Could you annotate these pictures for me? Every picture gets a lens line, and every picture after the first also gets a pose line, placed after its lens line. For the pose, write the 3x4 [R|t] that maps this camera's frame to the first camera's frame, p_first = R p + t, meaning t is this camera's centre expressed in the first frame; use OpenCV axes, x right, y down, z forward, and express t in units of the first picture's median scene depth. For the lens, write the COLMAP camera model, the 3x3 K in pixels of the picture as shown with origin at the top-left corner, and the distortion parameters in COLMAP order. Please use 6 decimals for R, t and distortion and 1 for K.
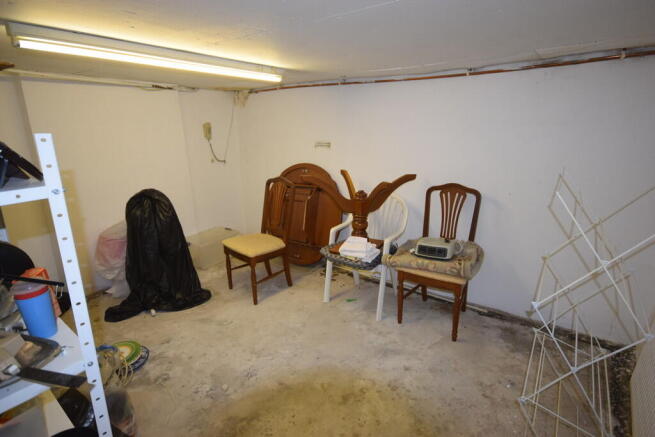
lens RADIAL K [[345.3, 0, 328.0], [0, 345.3, 218.2], [0, 0, 1]] dist [0.023462, 0.000521]
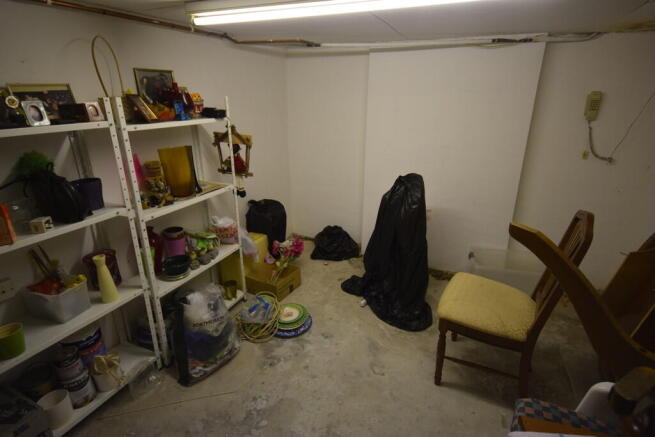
lens RADIAL K [[345.3, 0, 328.7], [0, 345.3, 216.4], [0, 0, 1]] dist [0.023462, 0.000521]
pose [[0.237371, 0.329804, -0.913720, 0.209295], [-0.264965, 0.926919, 0.265734, -0.141746], [0.934585, 0.179026, 0.307410, 0.521491]]
